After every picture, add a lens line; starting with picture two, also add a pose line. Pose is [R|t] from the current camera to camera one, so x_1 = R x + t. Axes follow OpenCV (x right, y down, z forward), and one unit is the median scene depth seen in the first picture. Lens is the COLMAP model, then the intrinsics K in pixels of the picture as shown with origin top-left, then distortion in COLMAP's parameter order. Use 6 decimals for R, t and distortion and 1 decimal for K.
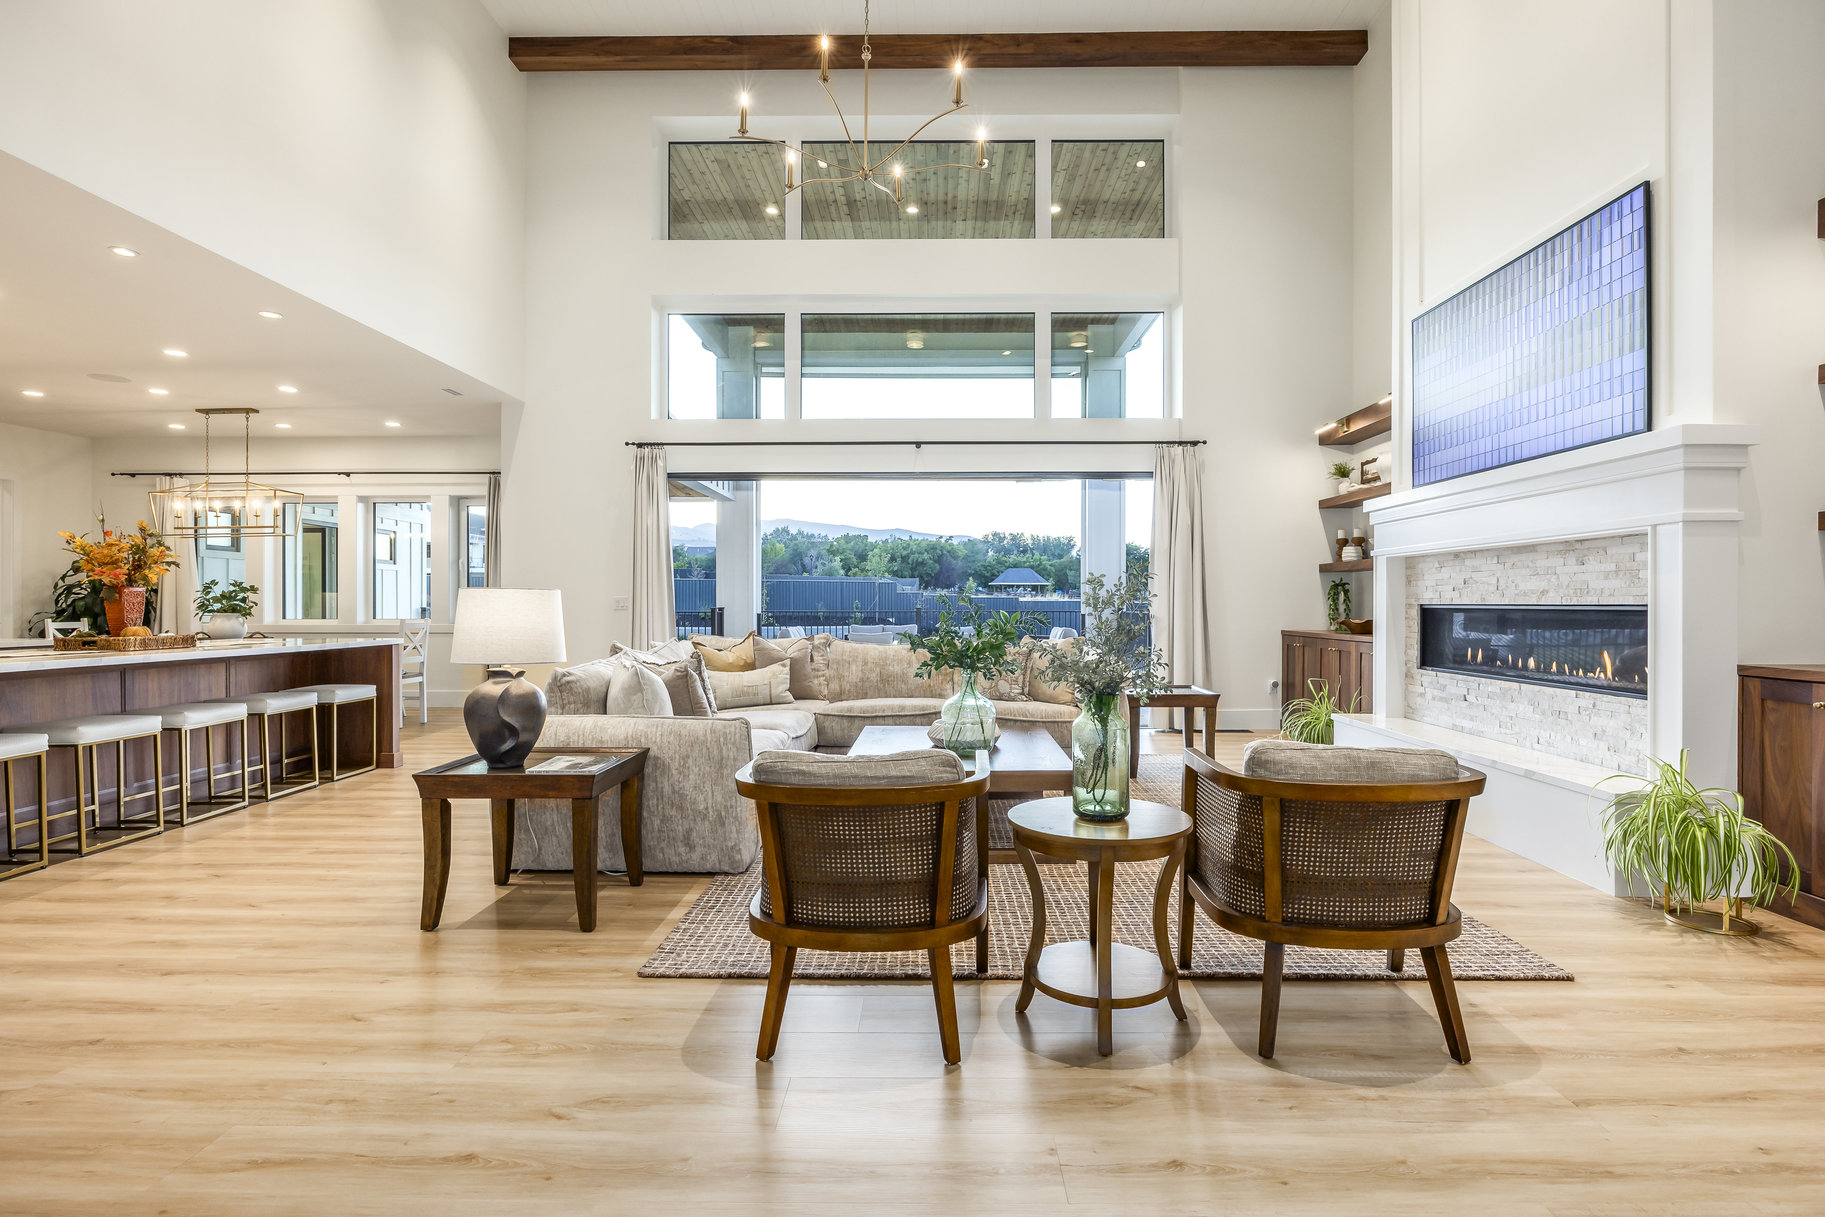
lens RADIAL K [[883.8, 0, 913.4], [0, 883.8, 604.3], [0, 0, 1]] dist [-0.016748, 0.001600]
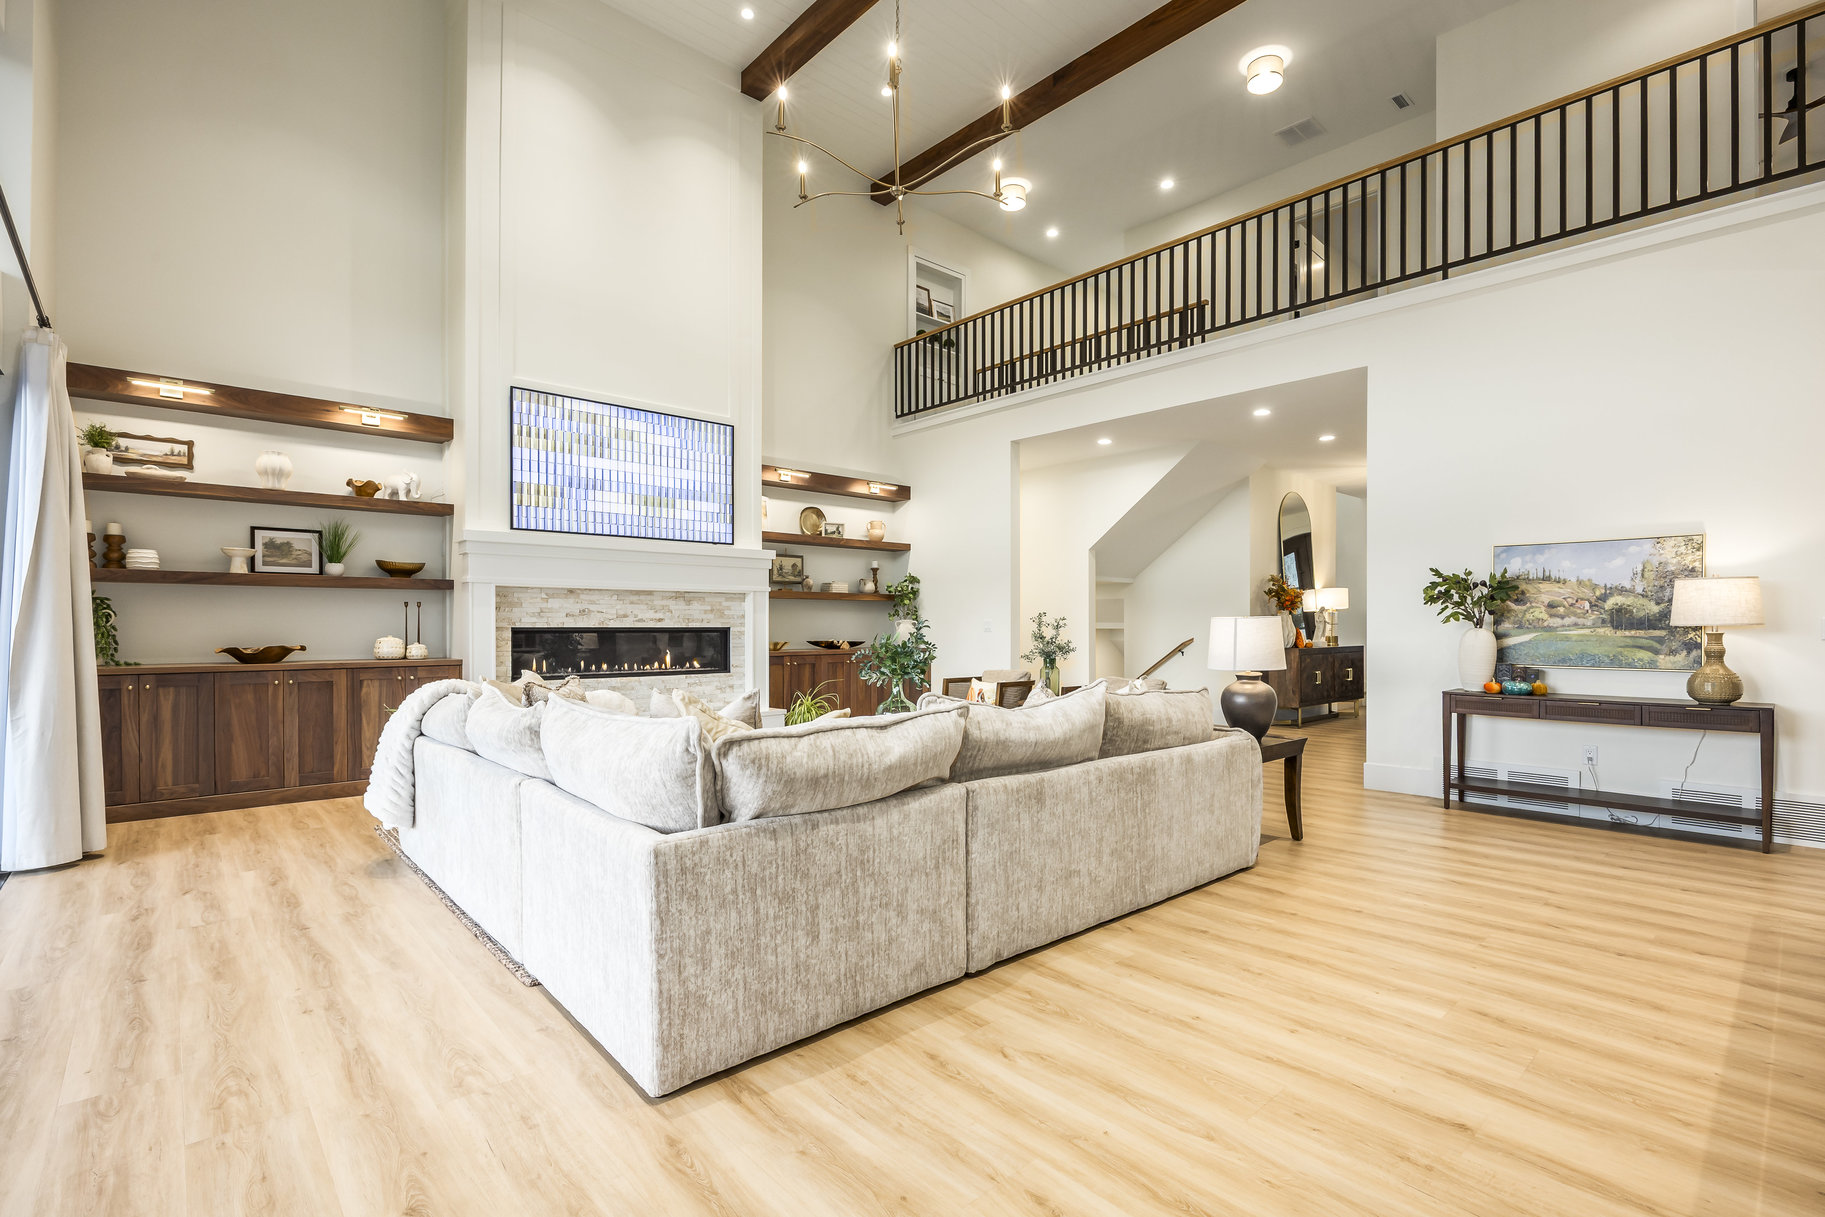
lens RADIAL K [[835.8, 0, 936.2], [0, 835.8, 627.5], [0, 0, 1]] dist [-0.011649, 0.000366]
pose [[-0.693144, -0.001358, 0.720798, -0.645142], [0.001433, 0.999994, 0.003261, -0.002747], [-0.720798, 0.003293, -0.693138, 1.379952]]
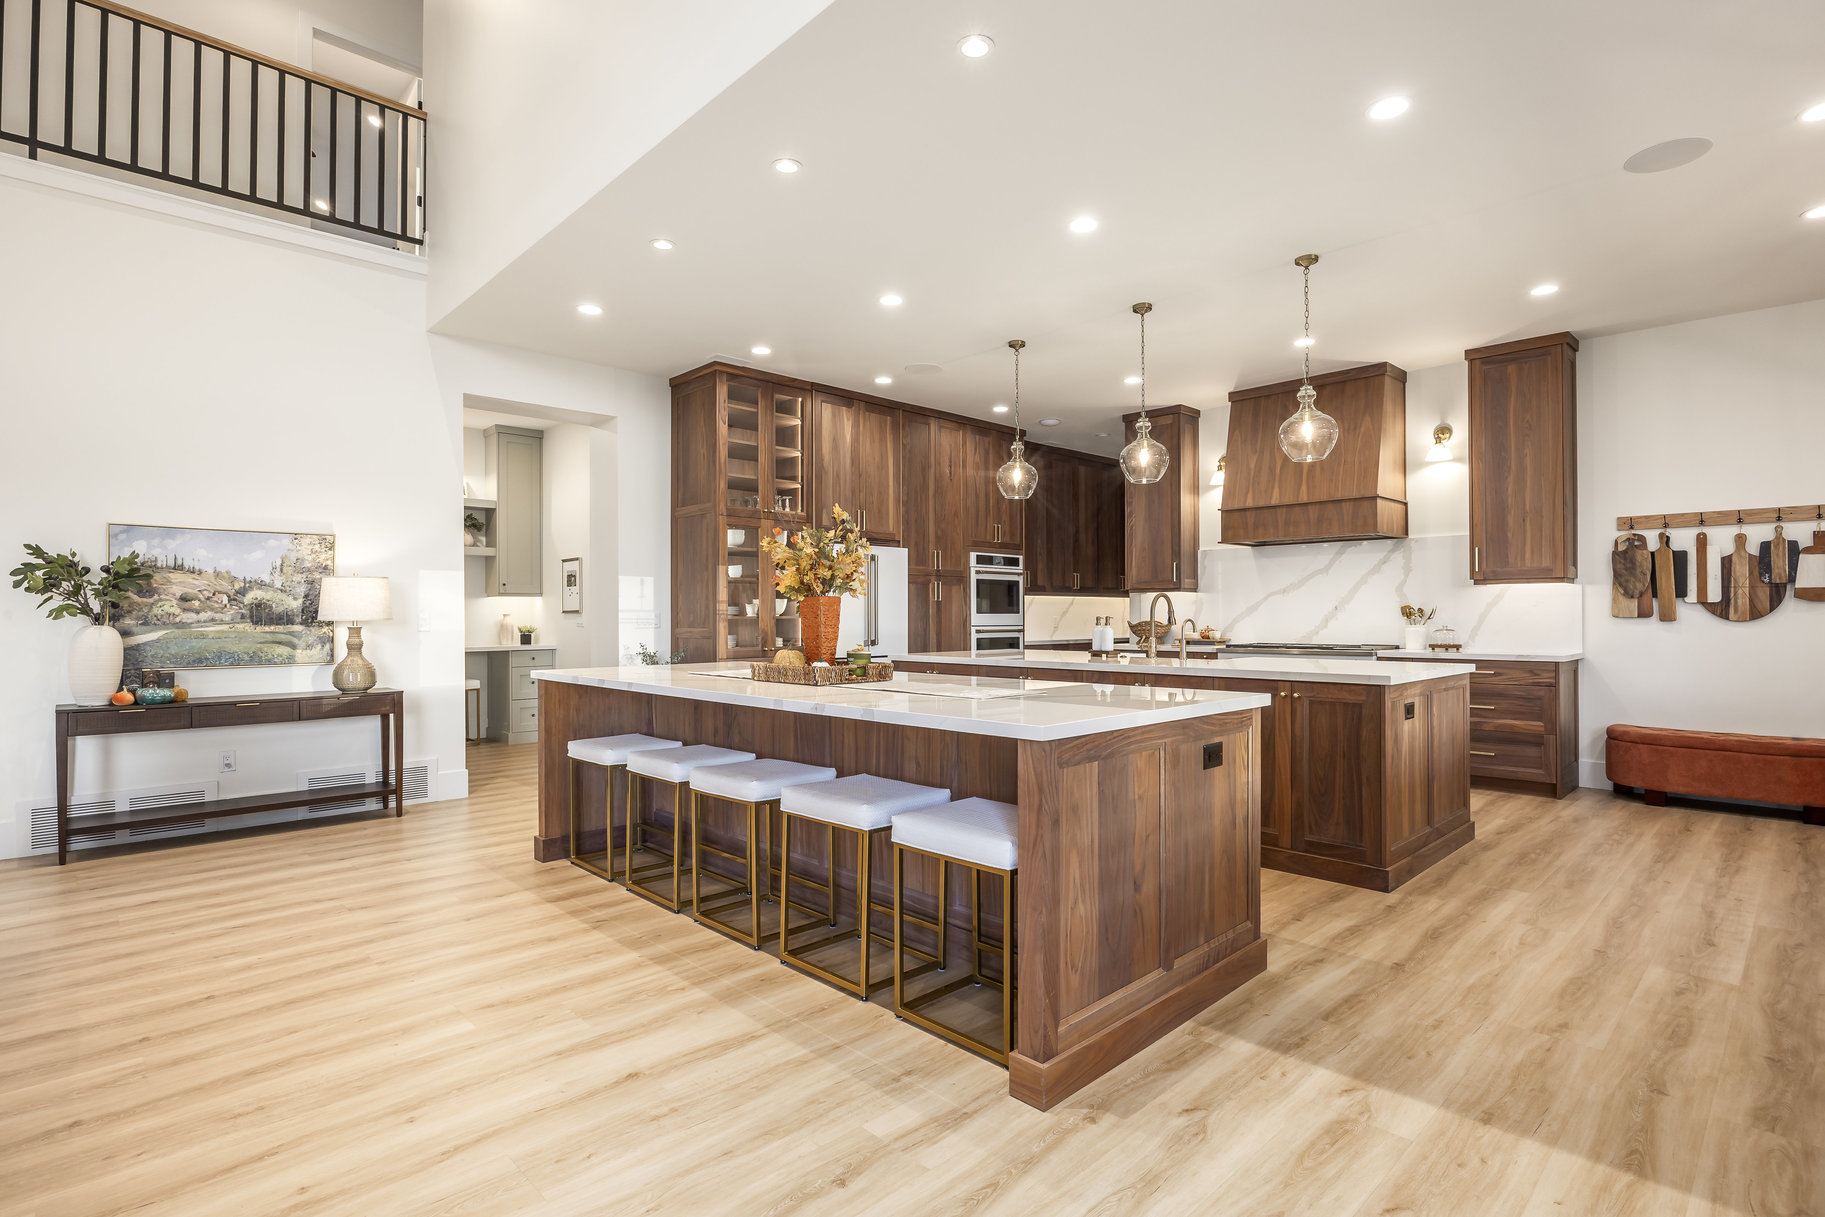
lens RADIAL K [[891.1, 0, 924.5], [0, 891.1, 610.0], [0, 0, 1]] dist [-0.011998, 0.000692]
pose [[-0.706401, -0.000094, -0.707812, -0.350135], [0.004779, 0.999977, -0.004901, -0.004420], [0.707796, -0.006845, -0.706384, 1.367256]]
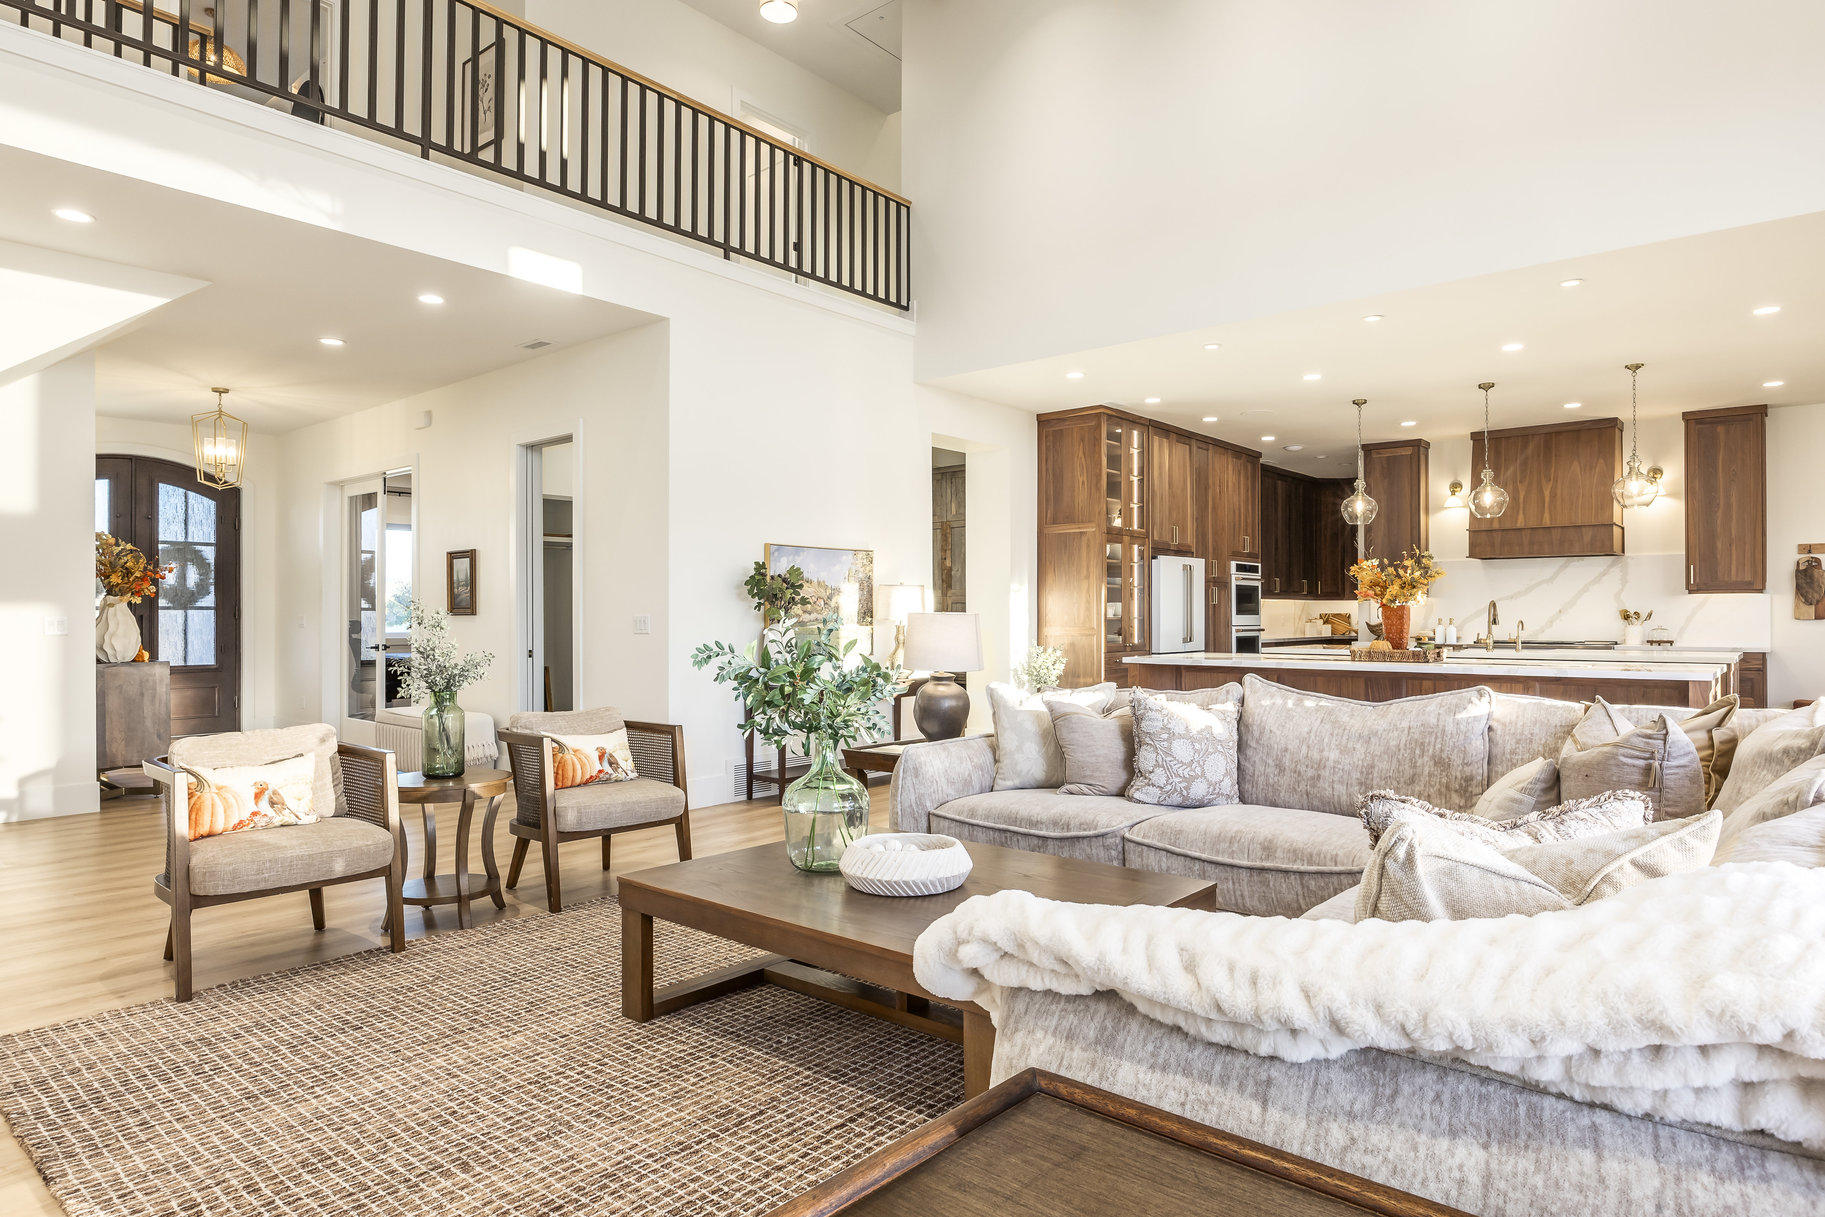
lens RADIAL K [[1069.6, 0, 912.5], [0, 1069.6, 608.5], [0, 0, 1]] dist [-0.007094, 0.000205]
pose [[-0.628867, -0.003668, -0.777504, 0.518498], [0.002195, 0.999977, -0.006493, -0.006277], [0.777510, -0.005790, -0.628844, 1.174087]]
